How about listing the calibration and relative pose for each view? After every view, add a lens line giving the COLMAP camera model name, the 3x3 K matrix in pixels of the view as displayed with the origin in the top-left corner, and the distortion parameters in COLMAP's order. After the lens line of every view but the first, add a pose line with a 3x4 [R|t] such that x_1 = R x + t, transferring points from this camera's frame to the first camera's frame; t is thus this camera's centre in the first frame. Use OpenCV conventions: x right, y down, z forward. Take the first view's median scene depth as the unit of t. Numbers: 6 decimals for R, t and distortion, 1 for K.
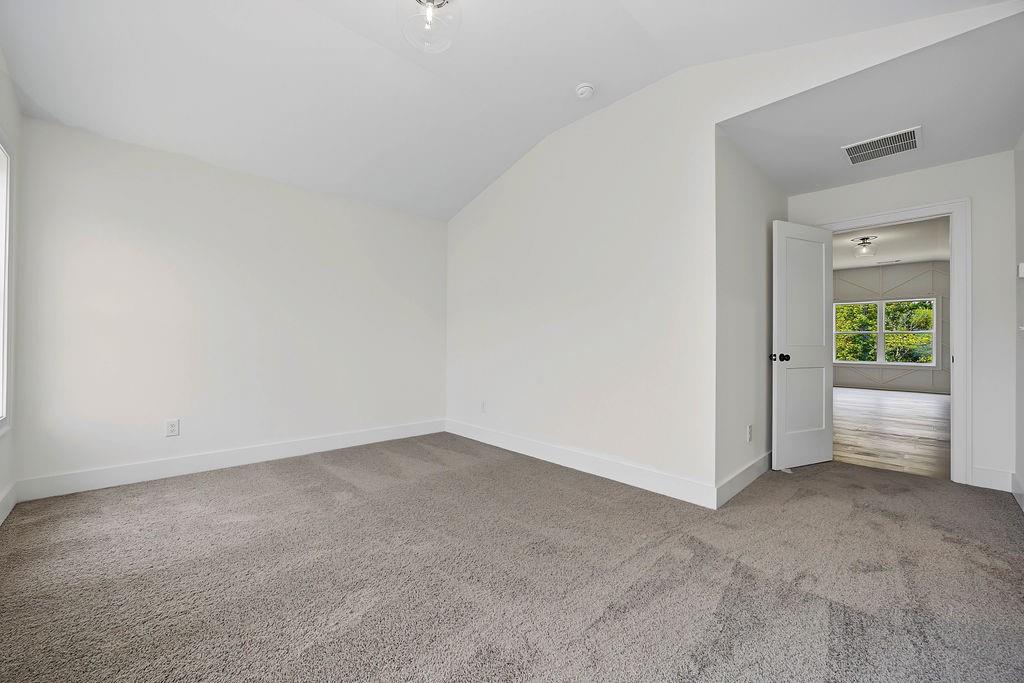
lens RADIAL K [[395.0, 0, 512.0], [0, 395.0, 341.5], [0, 0, 1]] dist [-0.001950, -0.000051]
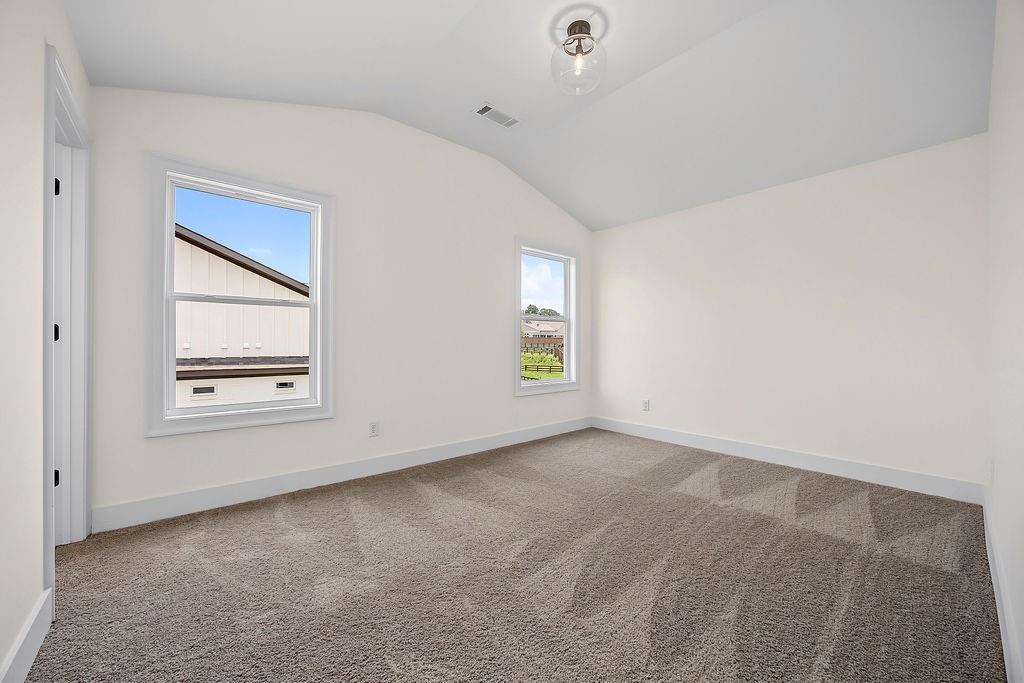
lens RADIAL K [[395.0, 0, 512.0], [0, 395.0, 341.5], [0, 0, 1]] dist [-0.001950, -0.000051]
pose [[-0.054028, -0.022746, -0.998280, 0.608281], [0.007328, 0.999705, -0.023175, 0.013039], [0.998513, -0.008567, -0.053845, 0.551285]]
